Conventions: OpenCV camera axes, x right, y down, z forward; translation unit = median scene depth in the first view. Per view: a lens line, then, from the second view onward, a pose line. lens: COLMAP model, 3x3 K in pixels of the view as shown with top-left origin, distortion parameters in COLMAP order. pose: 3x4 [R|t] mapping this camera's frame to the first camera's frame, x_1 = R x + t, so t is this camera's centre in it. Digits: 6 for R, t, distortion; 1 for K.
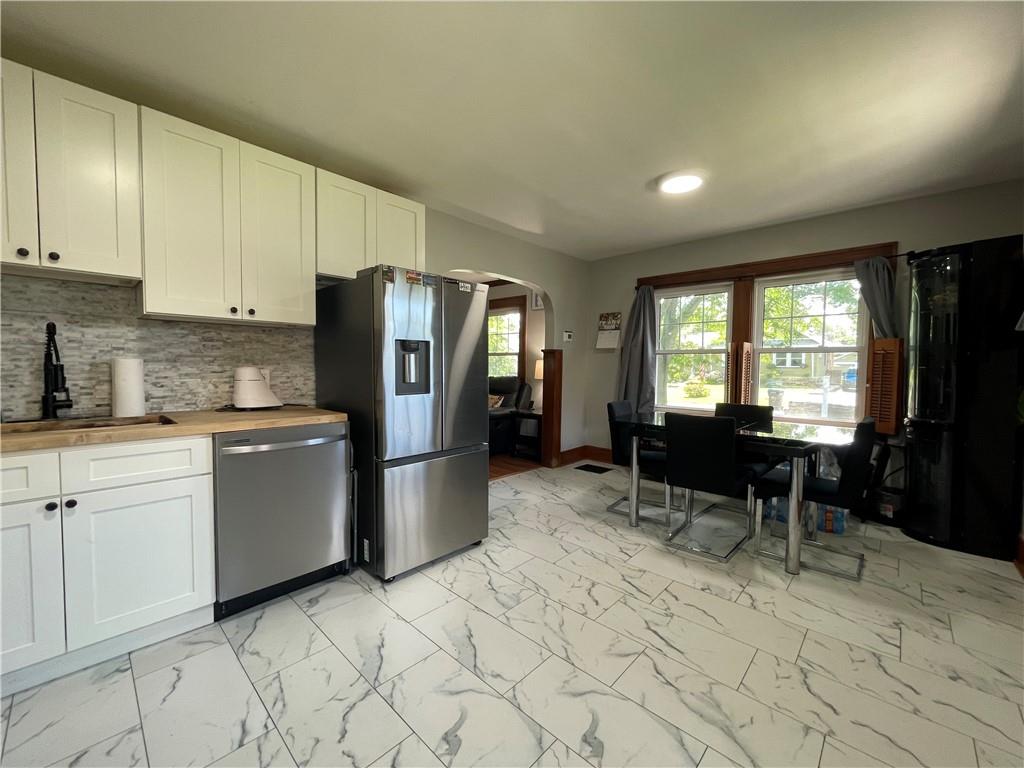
lens RADIAL K [[414.5, 0, 508.1], [0, 414.5, 384.2], [0, 0, 1]] dist [-0.002025, -0.000556]
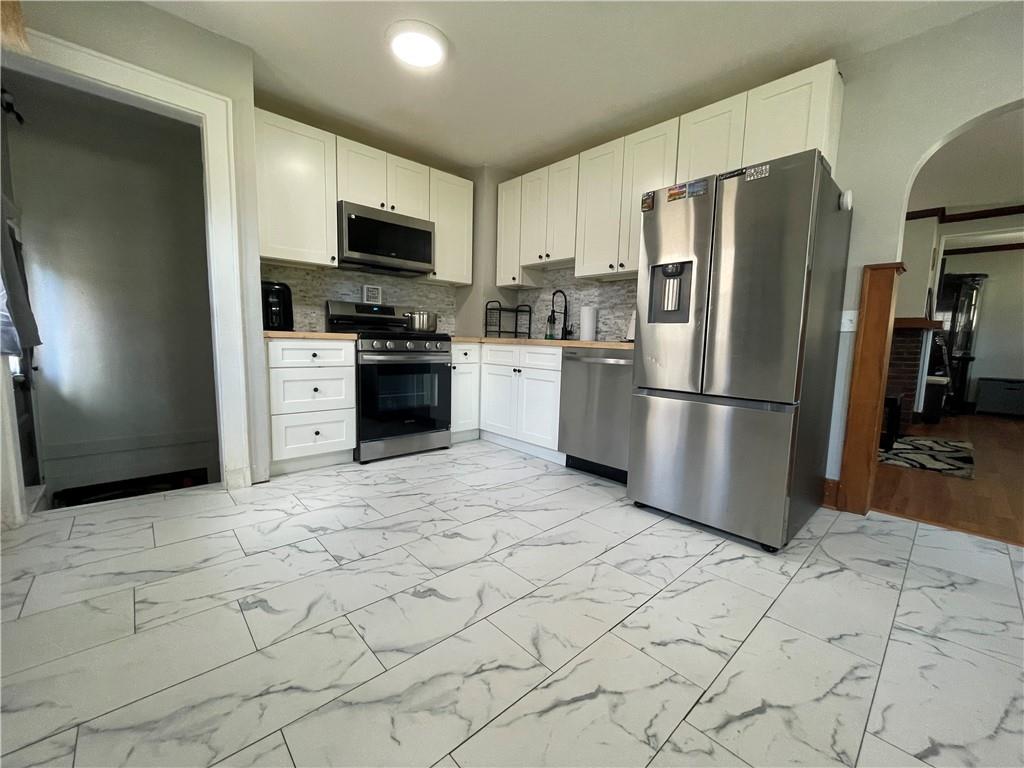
lens RADIAL K [[414.5, 0, 513.5], [0, 414.5, 384.3], [0, 0, 1]] dist [-0.002025, -0.000556]
pose [[-0.065176, 0.095268, -0.993316, 0.795303], [-0.074994, 0.992149, 0.100076, 0.102289], [0.995052, 0.081015, -0.057519, 0.788277]]
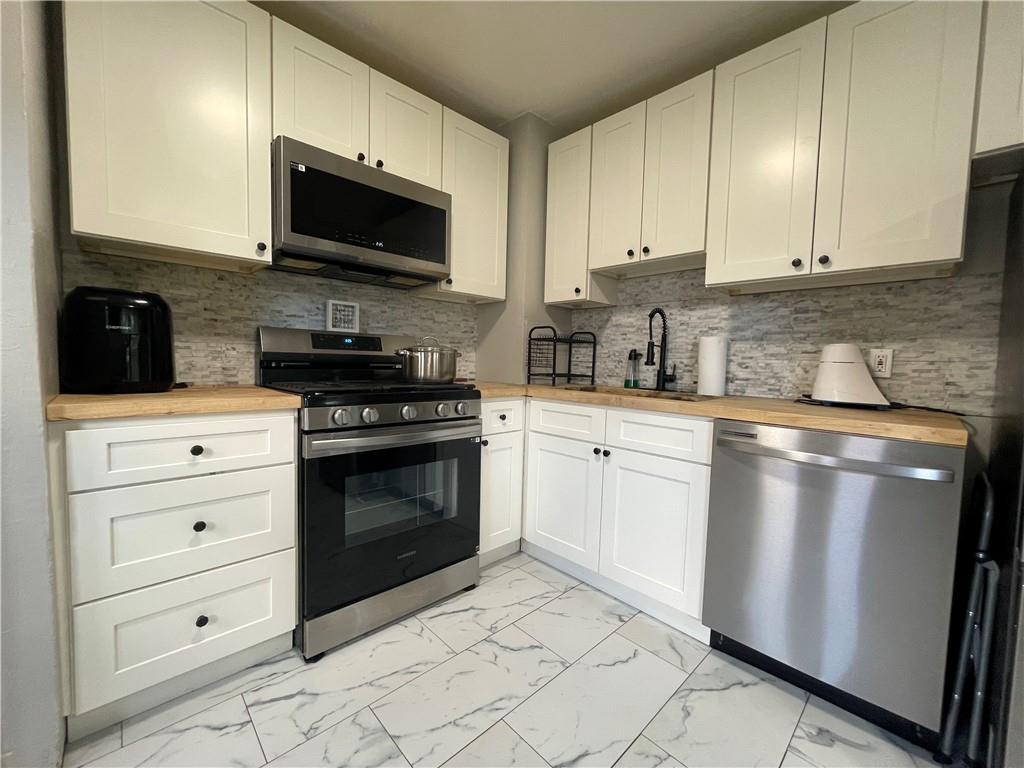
lens RADIAL K [[414.5, 0, 512.3], [0, 414.5, 384.4], [0, 0, 1]] dist [-0.002025, -0.000556]
pose [[-0.047038, 0.046221, -0.997823, 0.103730], [-0.072800, 0.996114, 0.049574, 0.035955], [0.996237, 0.074974, -0.043491, 0.548563]]
